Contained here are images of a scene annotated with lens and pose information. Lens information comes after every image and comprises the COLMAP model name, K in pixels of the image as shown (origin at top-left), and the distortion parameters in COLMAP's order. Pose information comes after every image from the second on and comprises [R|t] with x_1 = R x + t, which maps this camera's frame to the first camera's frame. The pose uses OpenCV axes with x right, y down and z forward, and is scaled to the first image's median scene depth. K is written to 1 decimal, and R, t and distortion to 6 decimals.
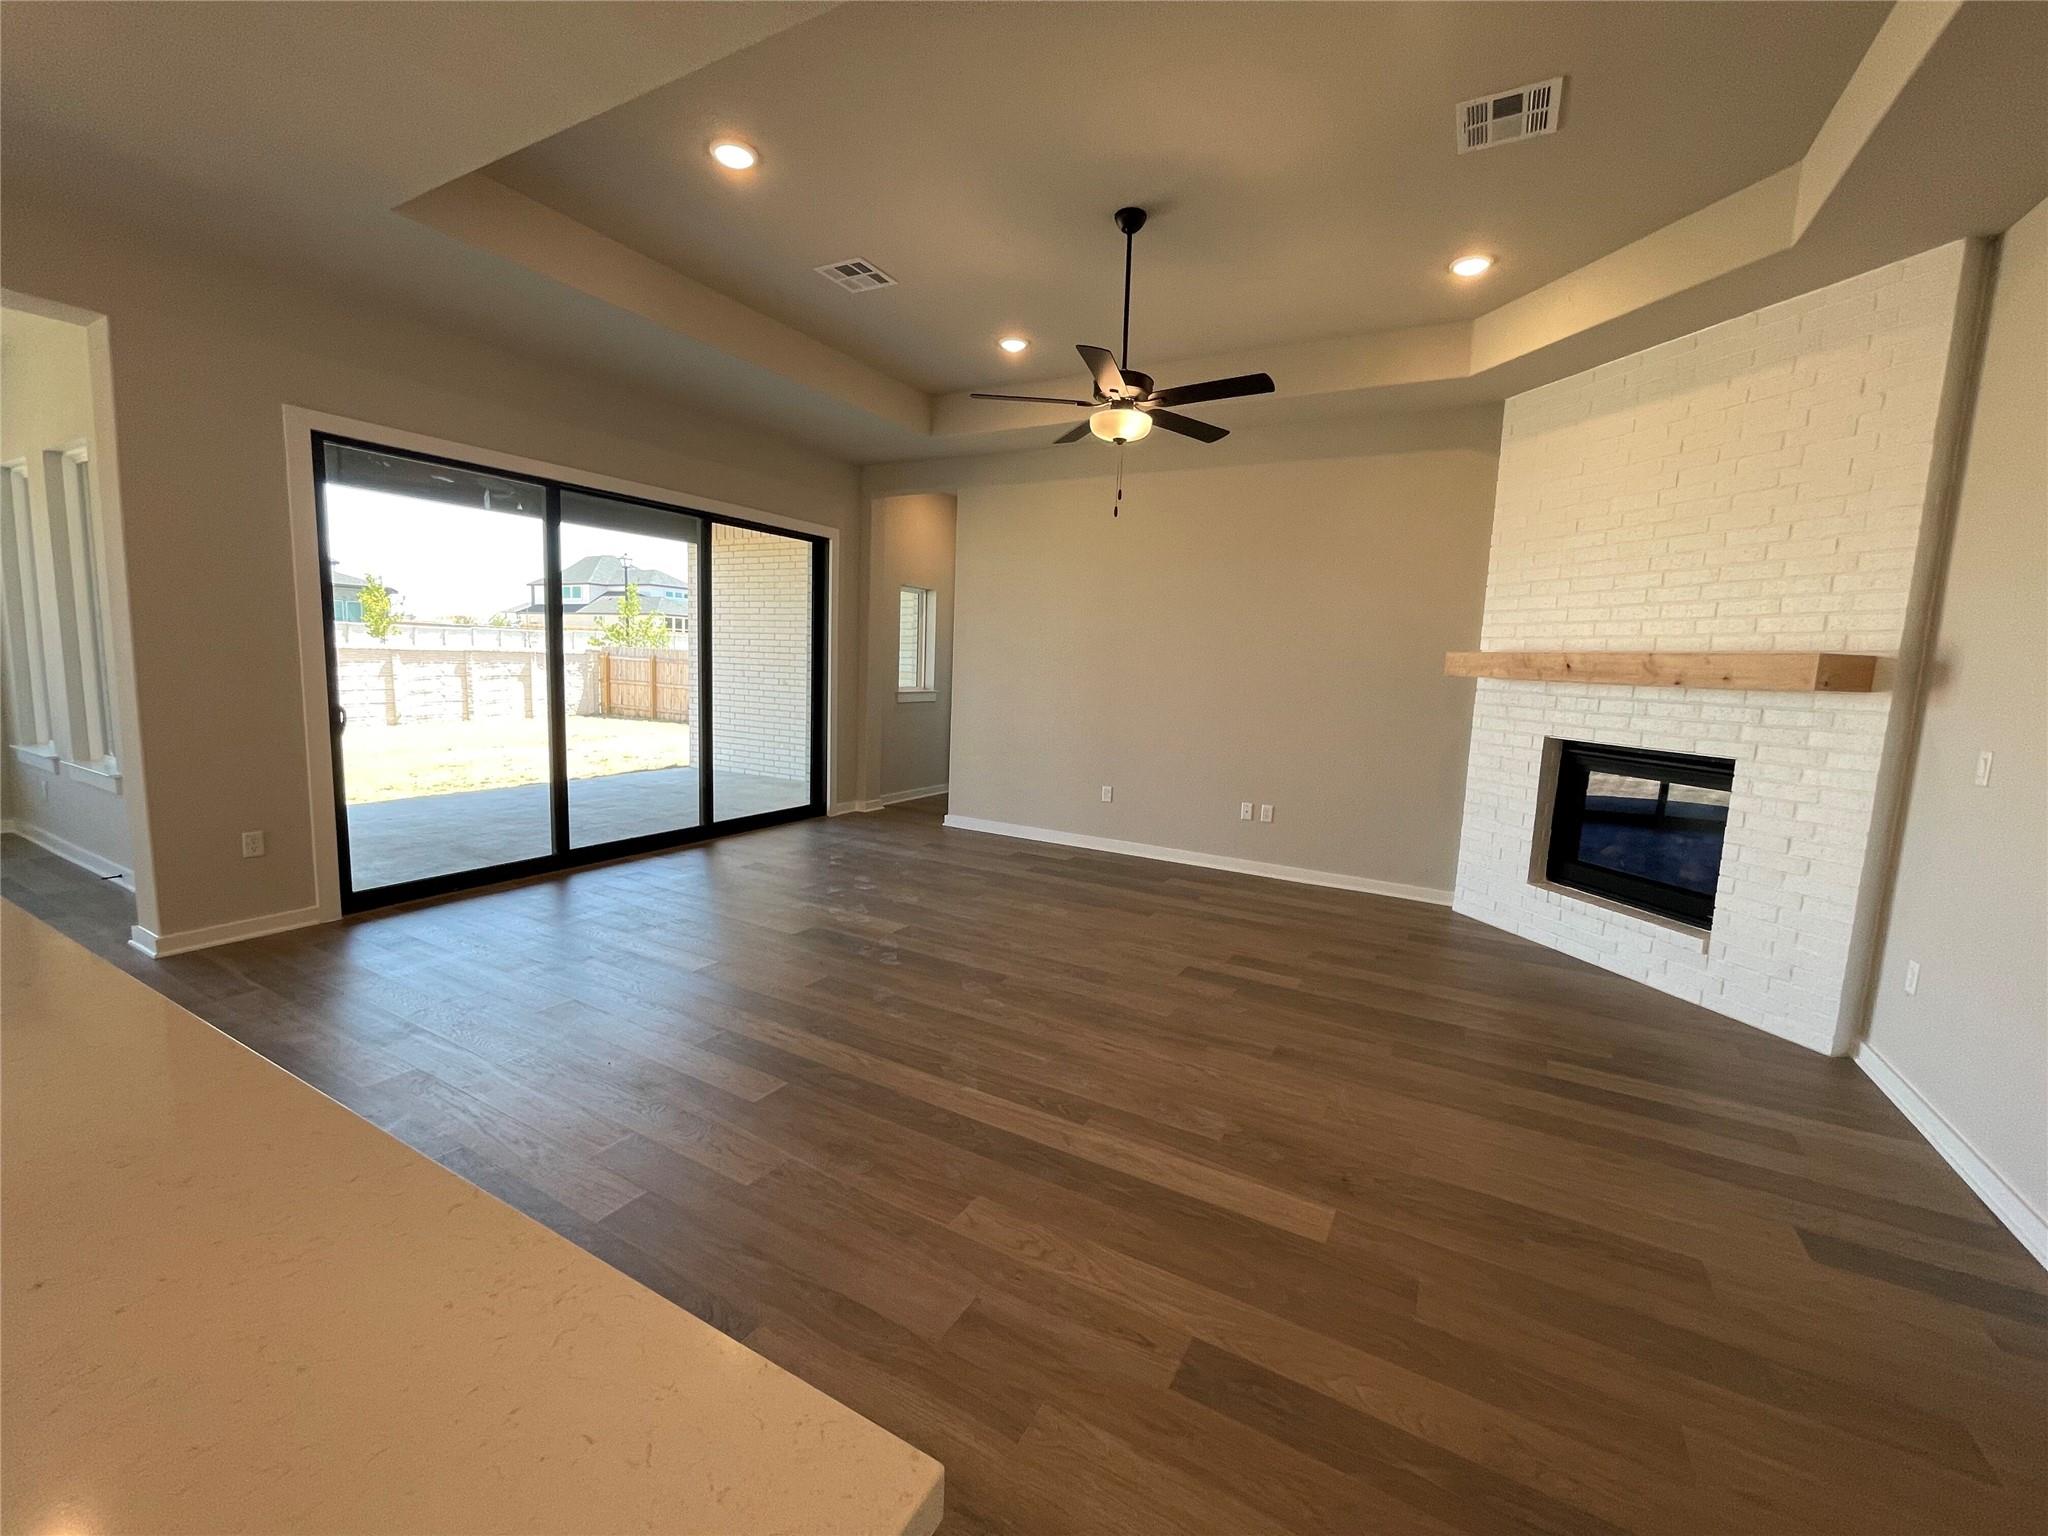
lens RADIAL K [[835.7, 0, 1016.3], [0, 835.7, 763.9], [0, 0, 1]] dist [-0.003315, 0.001146]
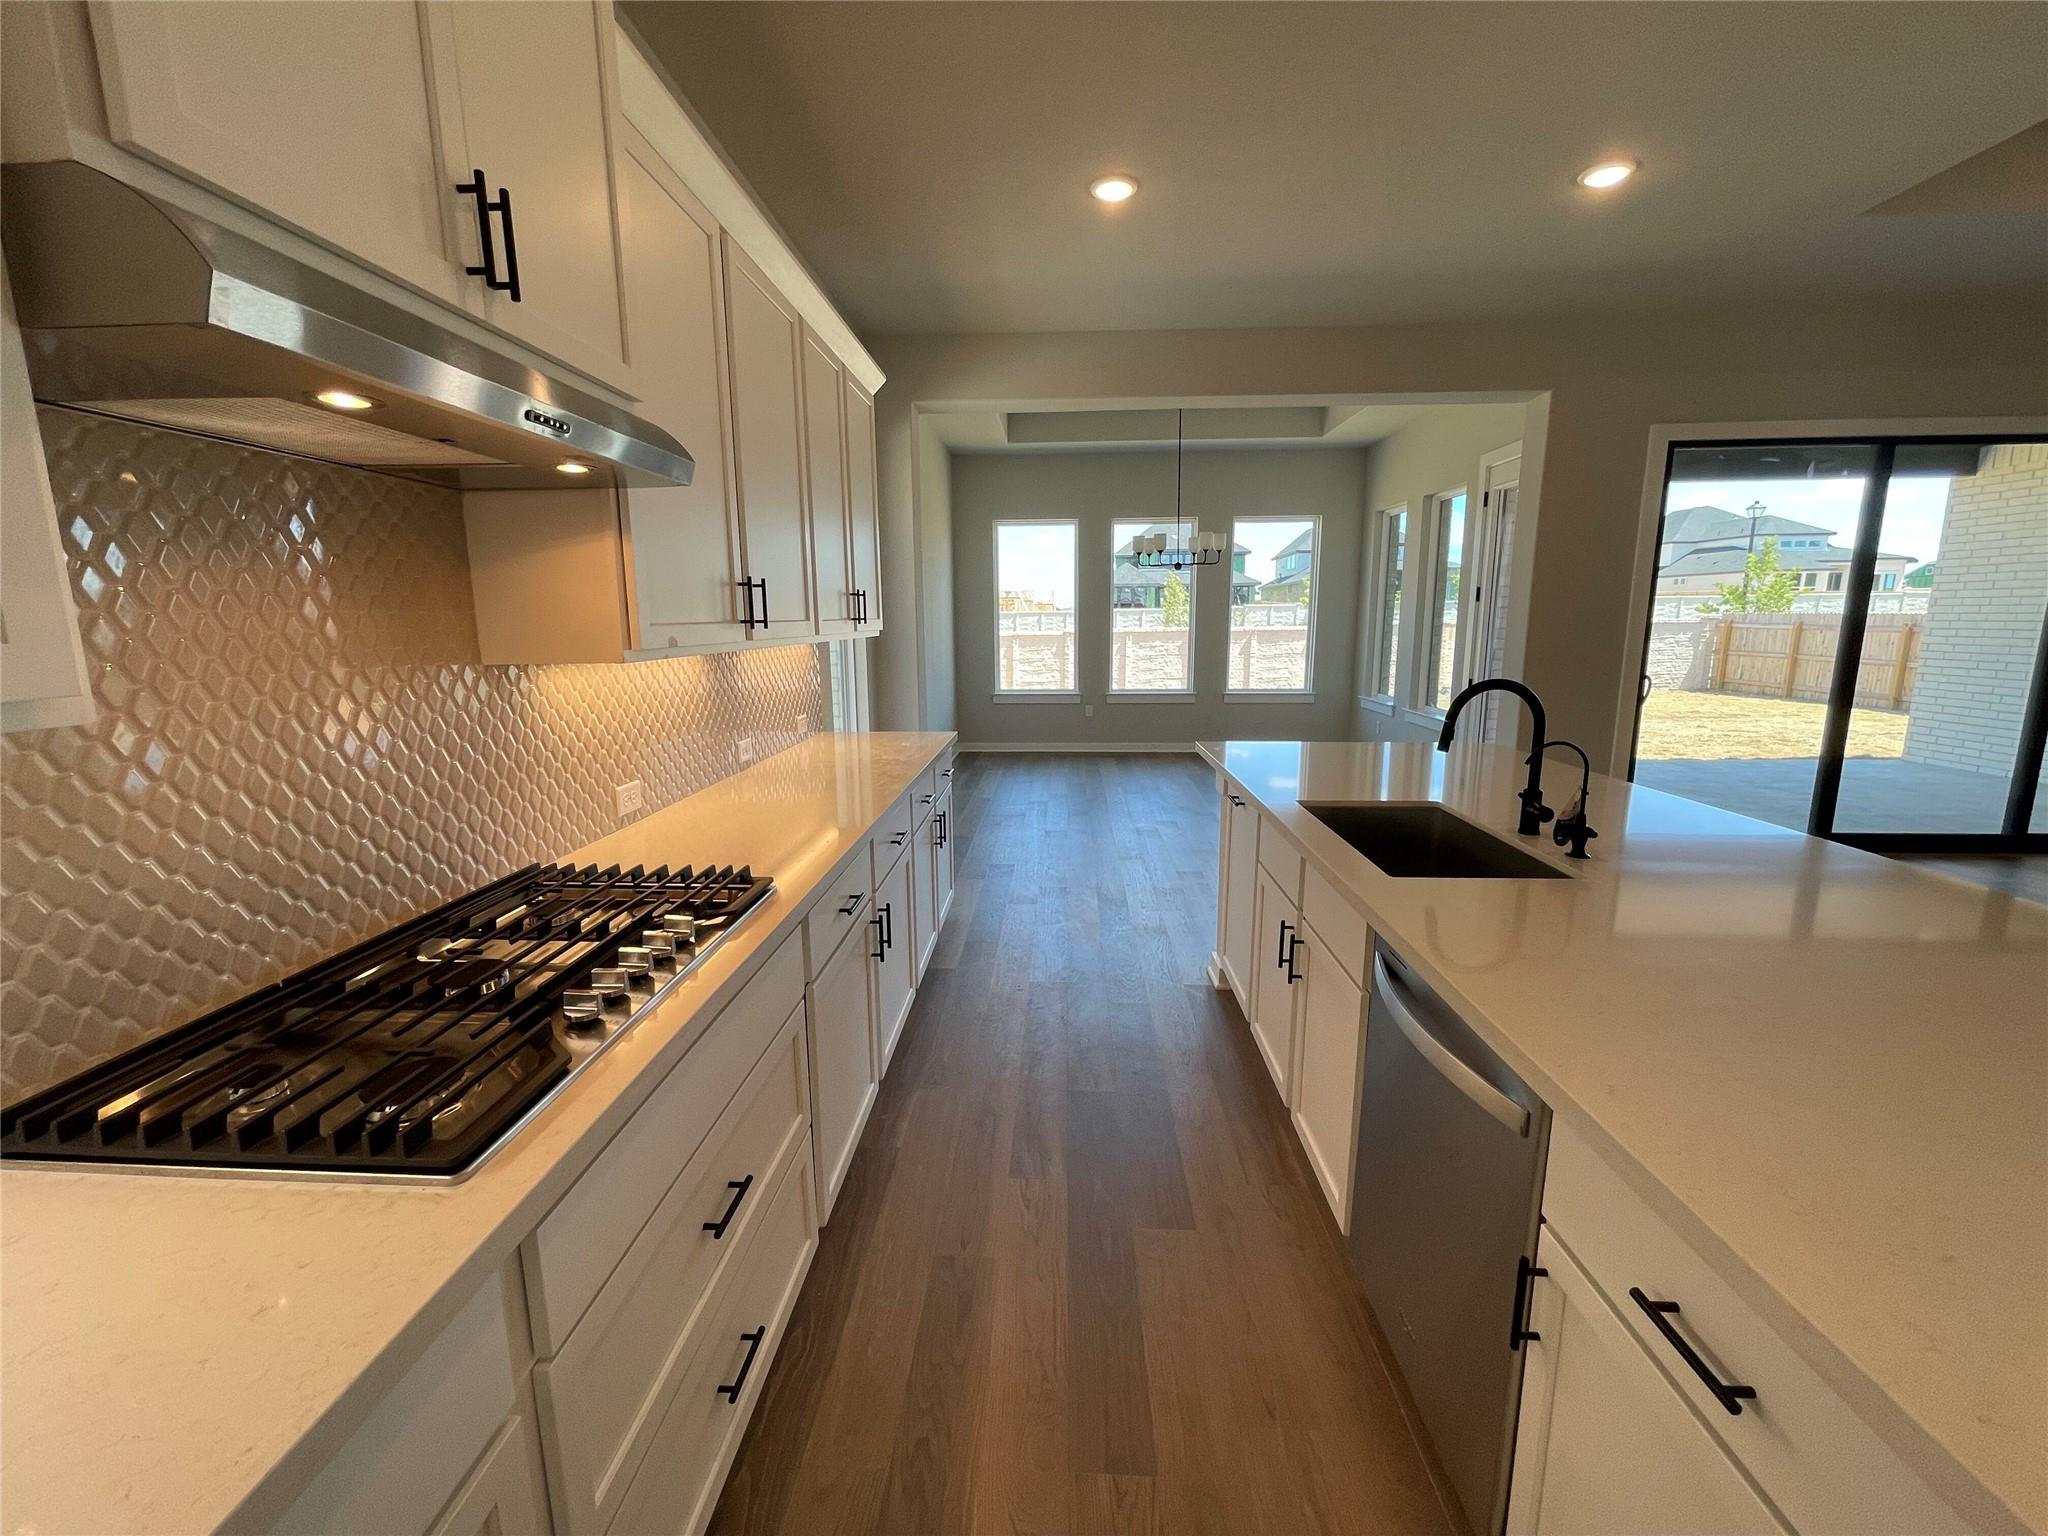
lens RADIAL K [[835.7, 0, 1021.5], [0, 835.7, 763.1], [0, 0, 1]] dist [-0.003315, 0.001146]
pose [[0.449700, 0.116005, -0.885614, -0.117000], [-0.086377, 0.992531, 0.086149, 0.021998], [0.888993, 0.037756, 0.456362, -0.247536]]
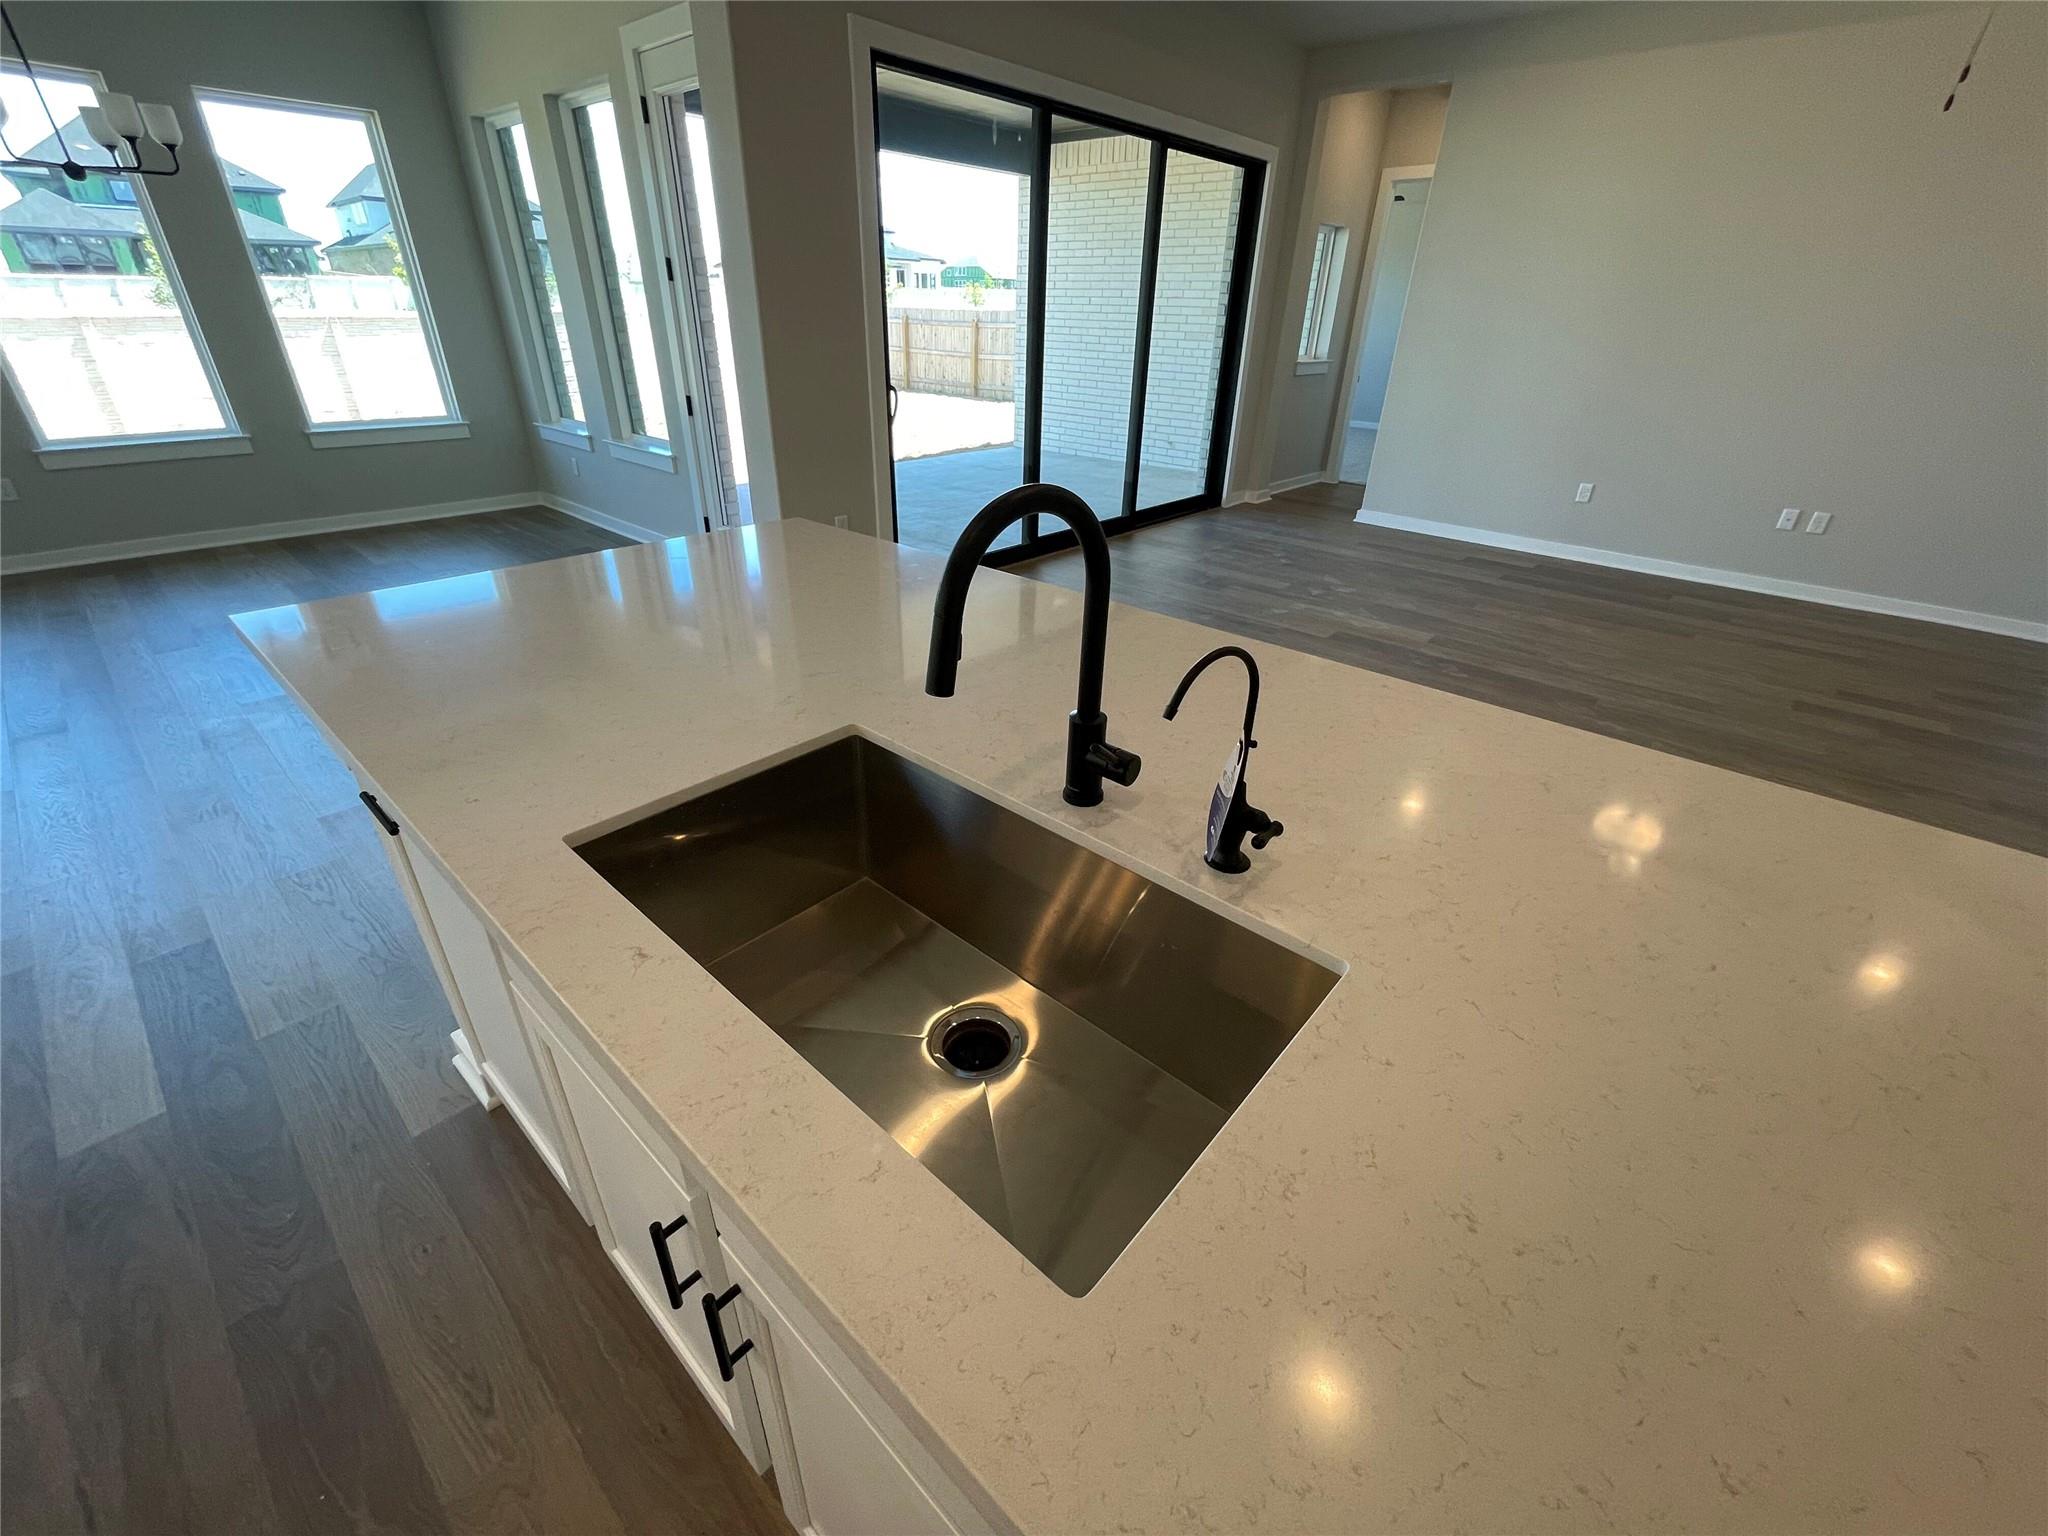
lens RADIAL K [[835.7, 0, 1017.7], [0, 835.7, 760.3], [0, 0, 1]] dist [-0.003315, 0.001146]
pose [[0.977499, 0.087590, -0.191893, -0.335693], [-0.012911, 0.932849, 0.360036, -0.011160], [0.210543, -0.349458, 0.912990, -0.029712]]
